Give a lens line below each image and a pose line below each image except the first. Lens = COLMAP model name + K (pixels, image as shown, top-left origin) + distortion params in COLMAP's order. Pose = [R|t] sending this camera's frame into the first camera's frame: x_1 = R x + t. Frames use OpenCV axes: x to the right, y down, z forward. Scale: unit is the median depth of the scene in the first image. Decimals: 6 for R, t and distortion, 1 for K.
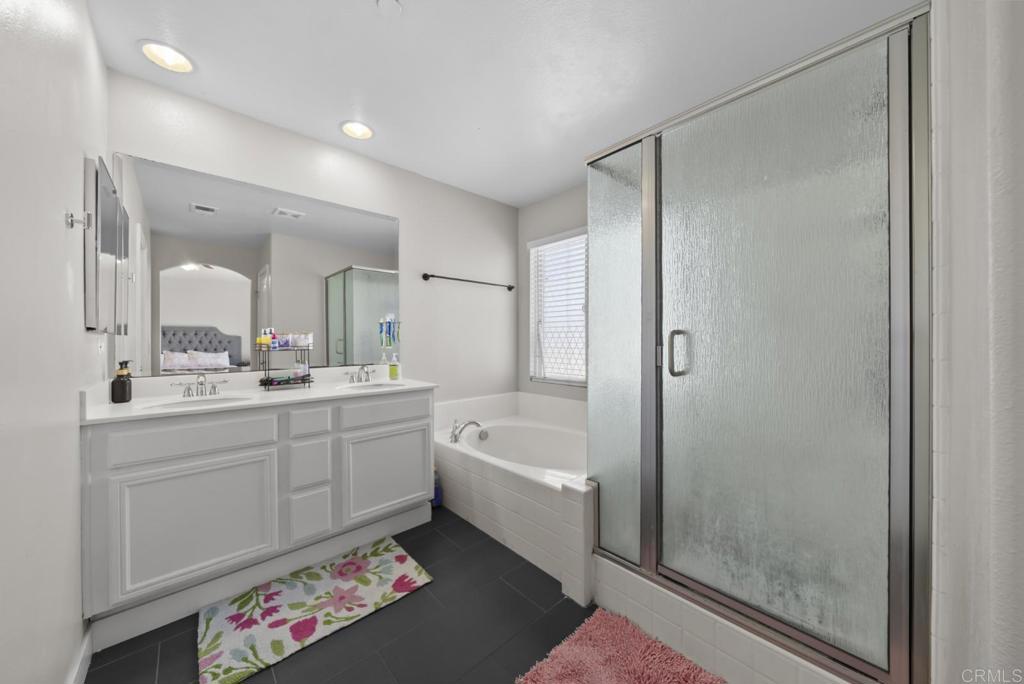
lens RADIAL K [[357.0, 0, 512.0], [0, 357.0, 342.0], [0, 0, 1]] dist [-0.002373, -0.000211]
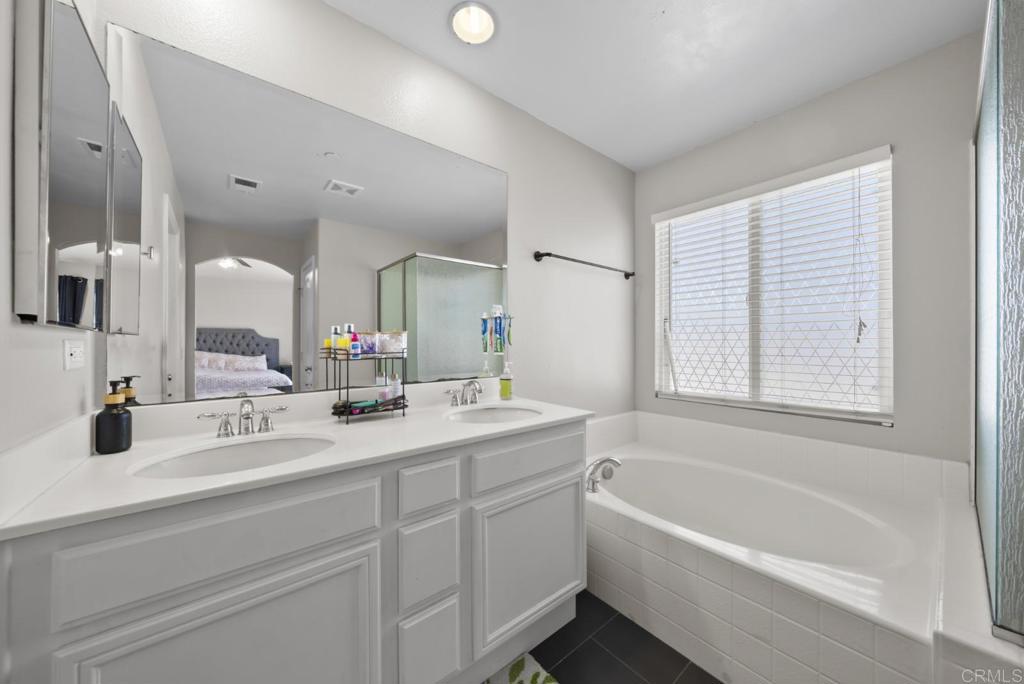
lens RADIAL K [[355.0, 0, 512.3], [0, 355.0, 343.9], [0, 0, 1]] dist [-0.002181, -0.000011]
pose [[0.998323, 0.001670, -0.057861, -0.313292], [-0.001895, 0.999991, -0.003841, -0.001538], [0.057854, 0.003945, 0.998317, 0.344320]]
